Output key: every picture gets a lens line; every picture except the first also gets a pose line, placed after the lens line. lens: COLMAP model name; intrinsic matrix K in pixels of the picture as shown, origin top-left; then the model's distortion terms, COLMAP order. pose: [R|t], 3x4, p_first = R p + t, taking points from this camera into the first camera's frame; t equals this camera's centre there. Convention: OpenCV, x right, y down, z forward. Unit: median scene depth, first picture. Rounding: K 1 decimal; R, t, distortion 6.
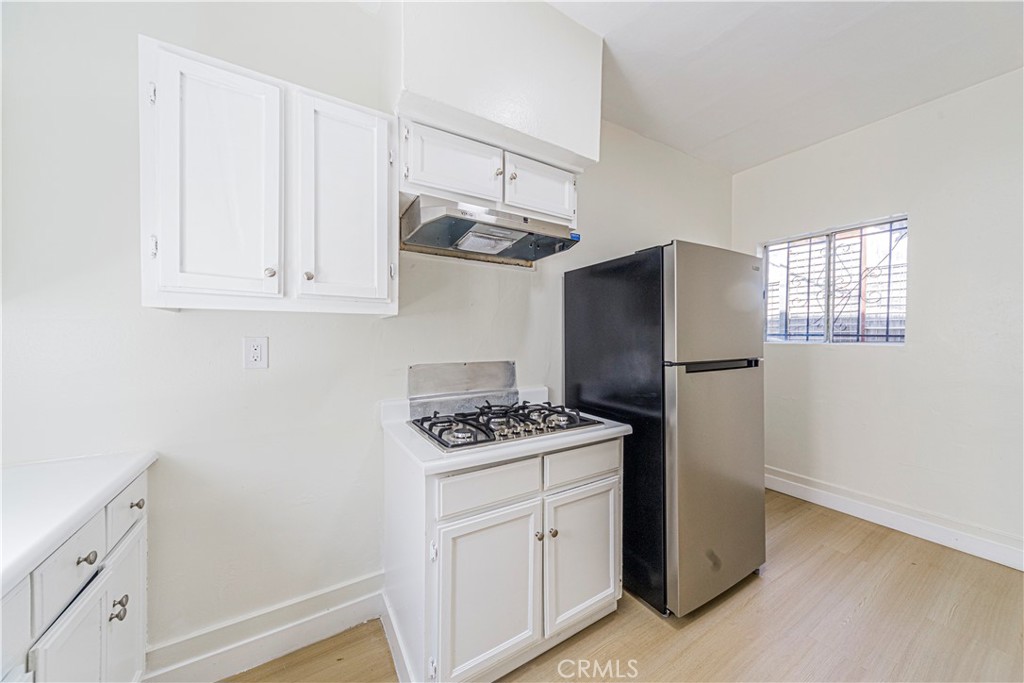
lens RADIAL K [[352.0, 0, 509.2], [0, 352.0, 342.1], [0, 0, 1]] dist [-0.000019, 0.000039]
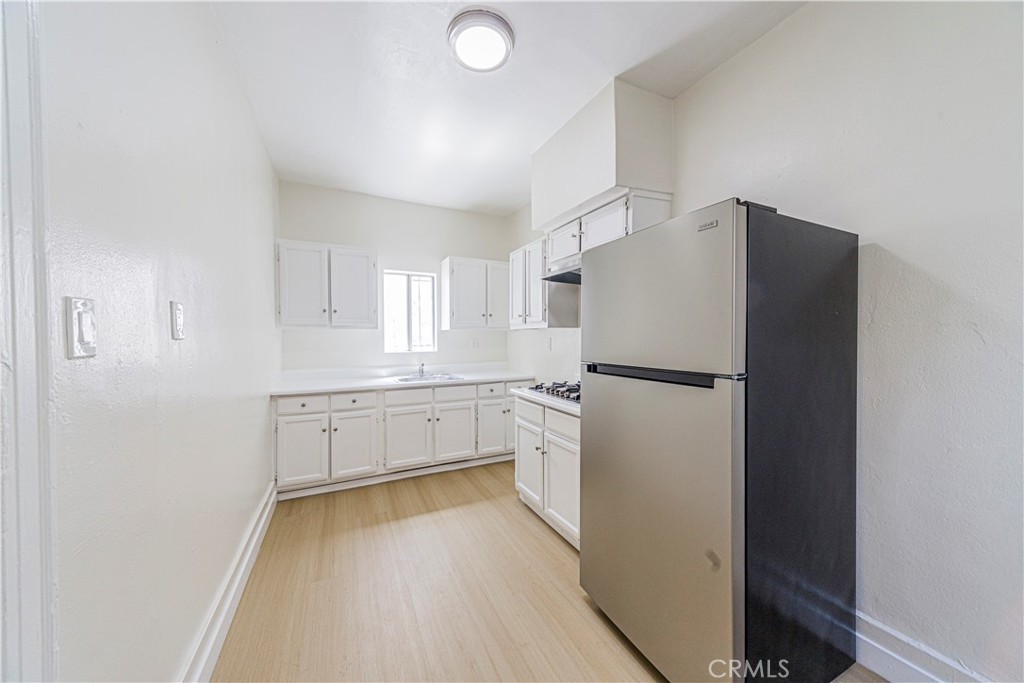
lens RADIAL K [[352.0, 0, 509.2], [0, 352.0, 342.1], [0, 0, 1]] dist [-0.000019, 0.000039]
pose [[-0.125415, 0.011004, -0.992043, 1.810538], [-0.011742, 0.999852, 0.012575, -0.017094], [0.992035, 0.013226, -0.125267, 1.019260]]
